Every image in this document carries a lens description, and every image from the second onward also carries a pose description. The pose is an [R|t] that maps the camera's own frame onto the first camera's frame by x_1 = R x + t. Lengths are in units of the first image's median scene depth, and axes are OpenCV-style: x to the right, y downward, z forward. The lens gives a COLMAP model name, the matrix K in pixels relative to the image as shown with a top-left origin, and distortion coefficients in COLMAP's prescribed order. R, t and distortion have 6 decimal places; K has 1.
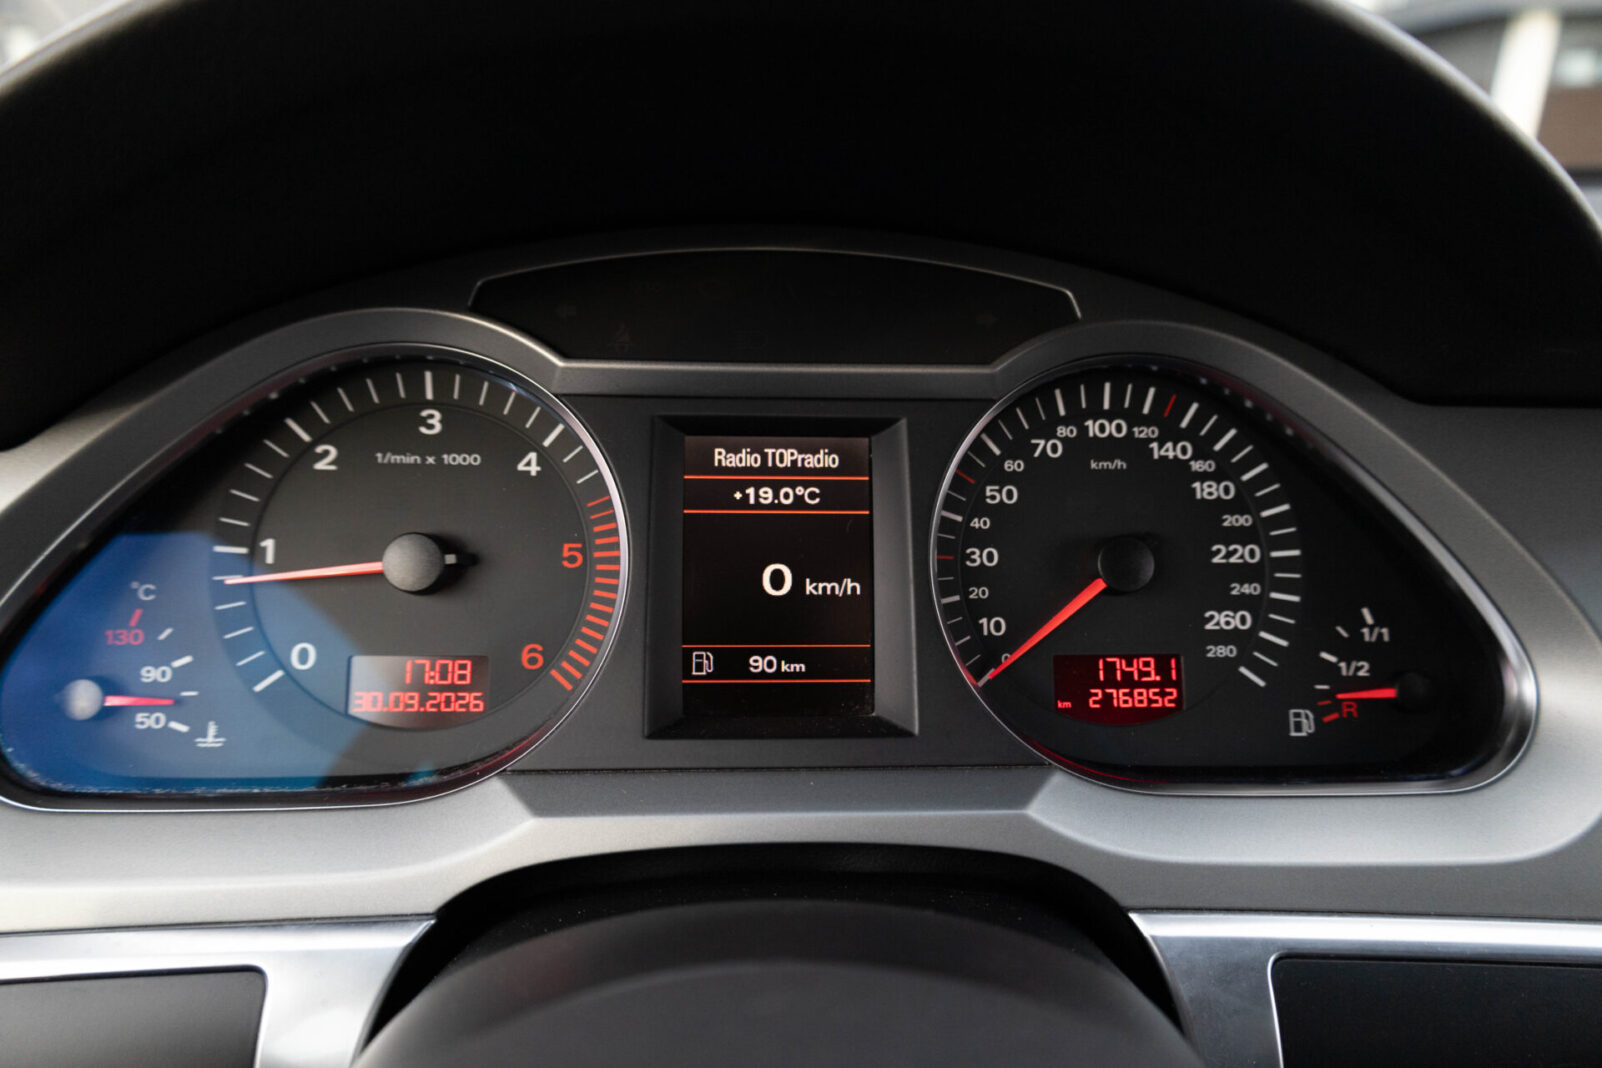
lens RADIAL K [[1052.3, 0, 799.2], [0, 1052.3, 538.2], [0, 0, 1]] dist [0.014157, -0.005716]
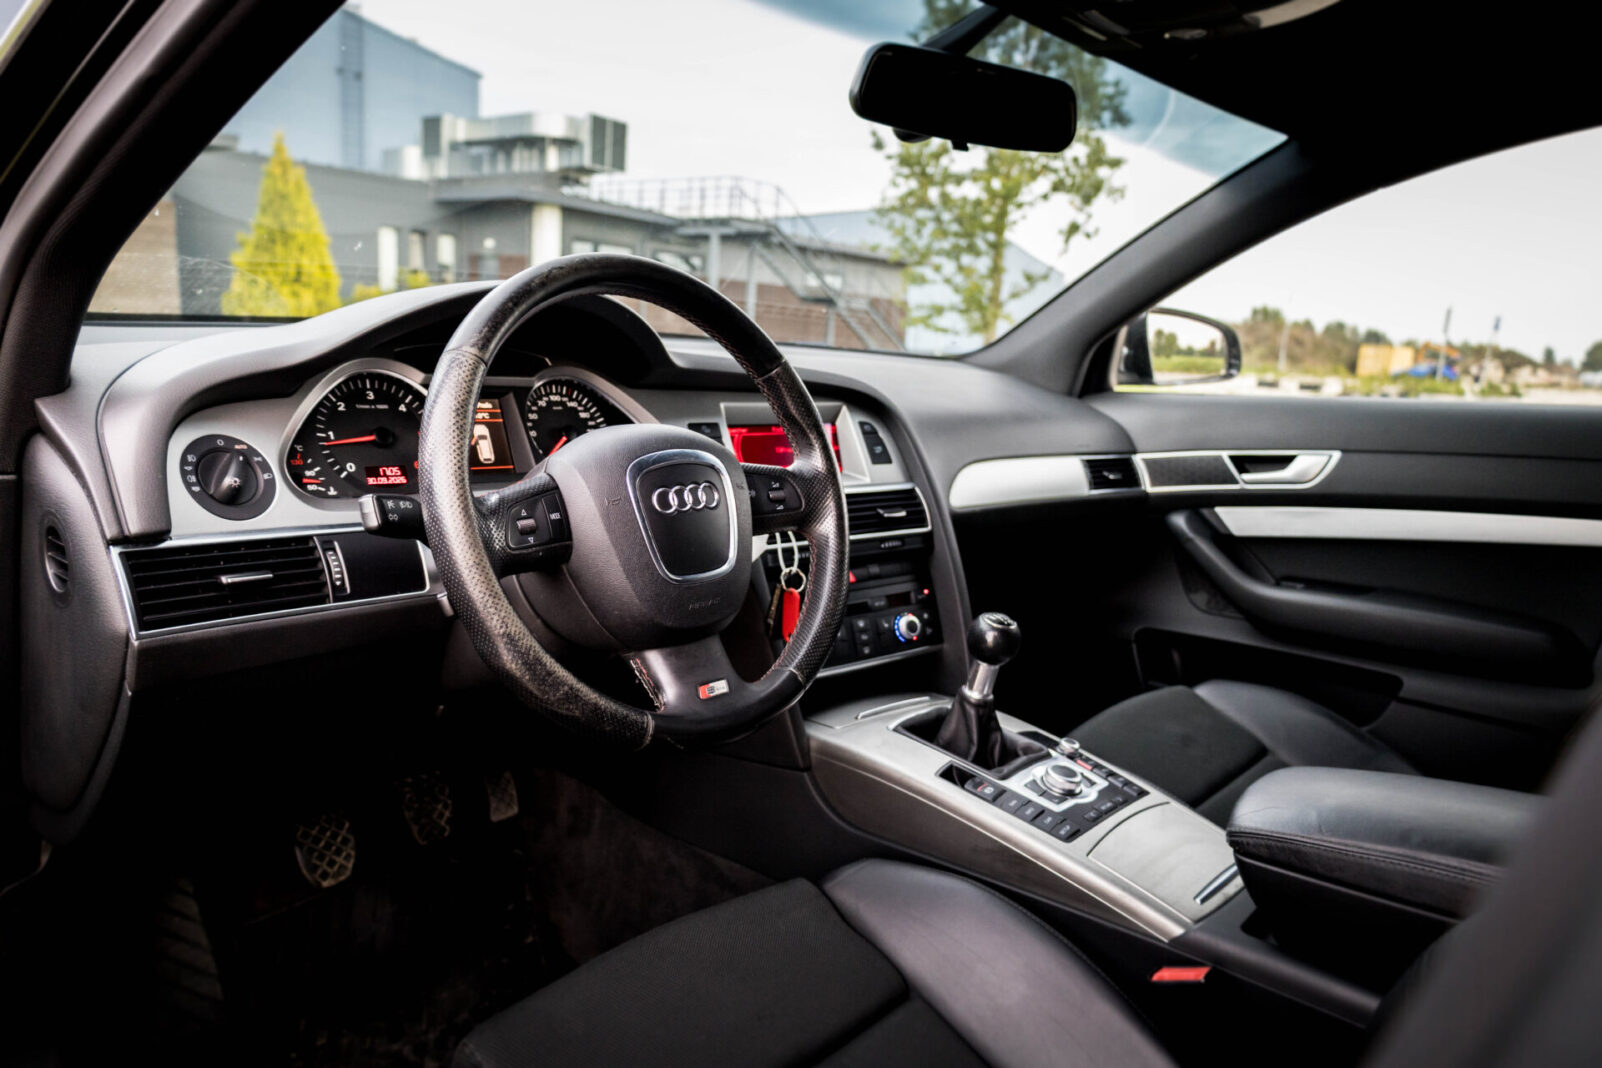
lens RADIAL K [[1052.3, 0, 793.1], [0, 1052.3, 533.7], [0, 0, 1]] dist [0.014157, -0.005716]
pose [[0.709042, -0.094273, 0.698836, -1.633704], [0.166852, 0.985311, -0.036371, 0.597991], [-0.685142, 0.142391, 0.714356, -1.967559]]
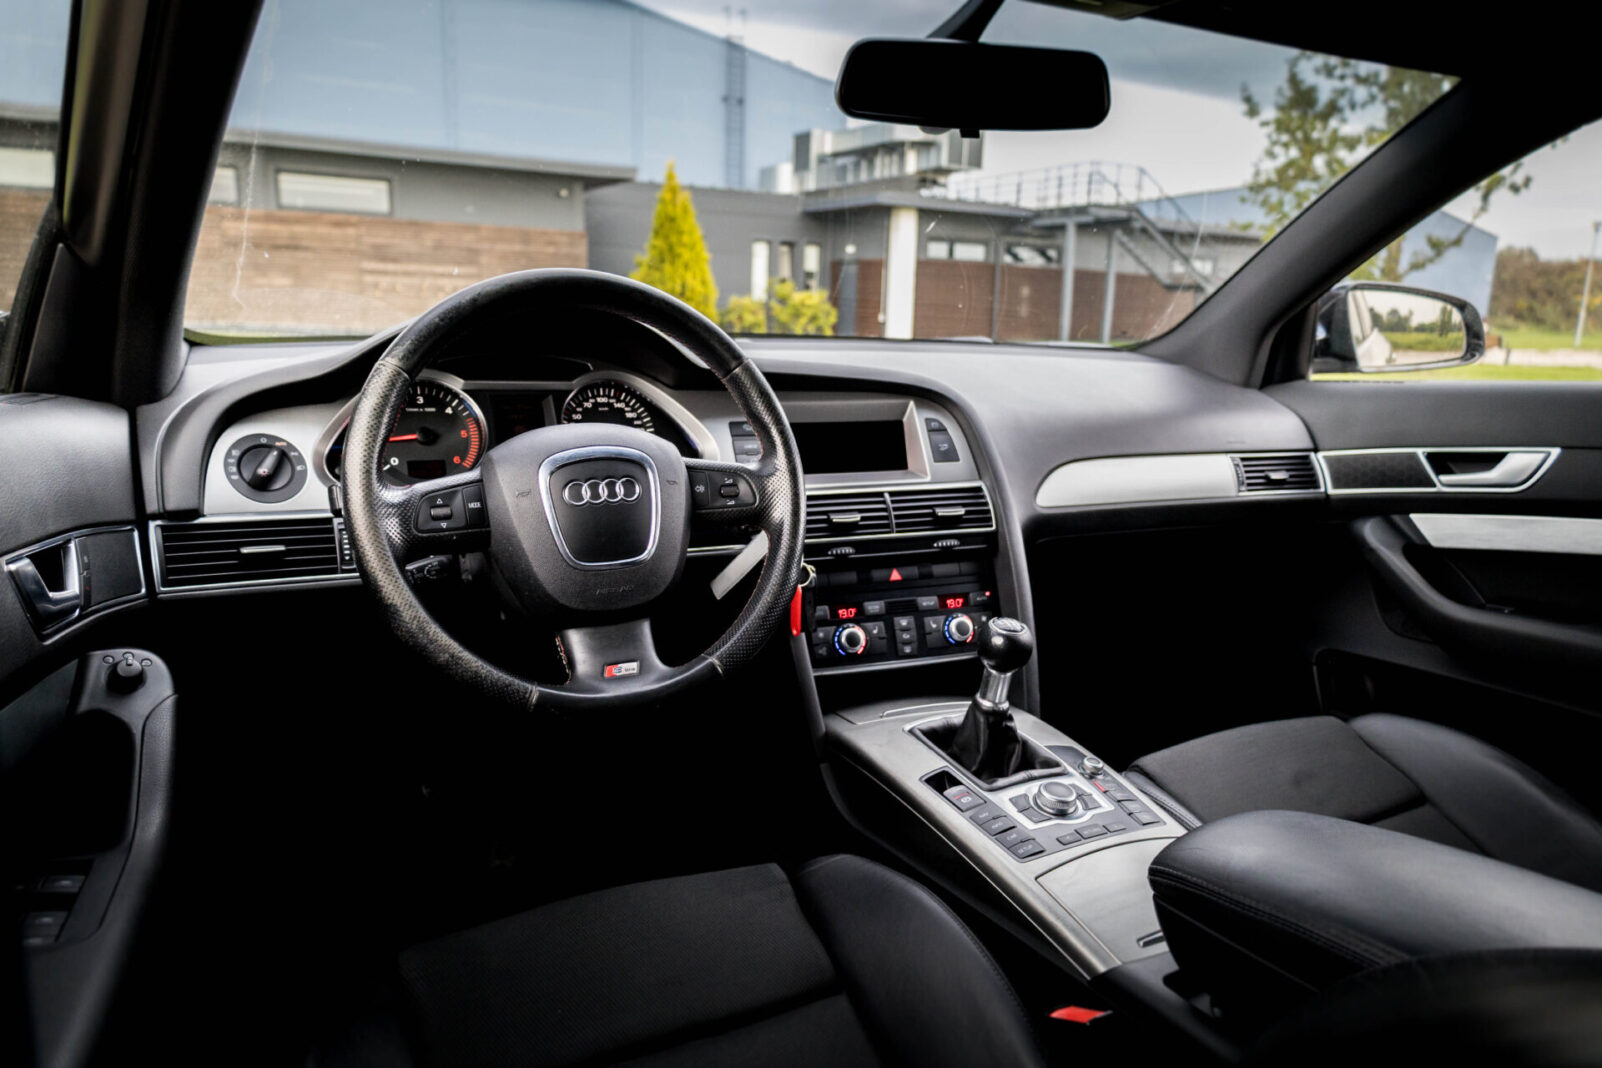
lens RADIAL K [[1052.3, 0, 783.8], [0, 1052.3, 531.9], [0, 0, 1]] dist [0.014157, -0.005716]
pose [[0.906054, -0.072127, 0.416970, -0.741150], [0.118278, 0.989259, -0.085891, 0.780005], [-0.406297, 0.127140, 0.904853, -2.672643]]
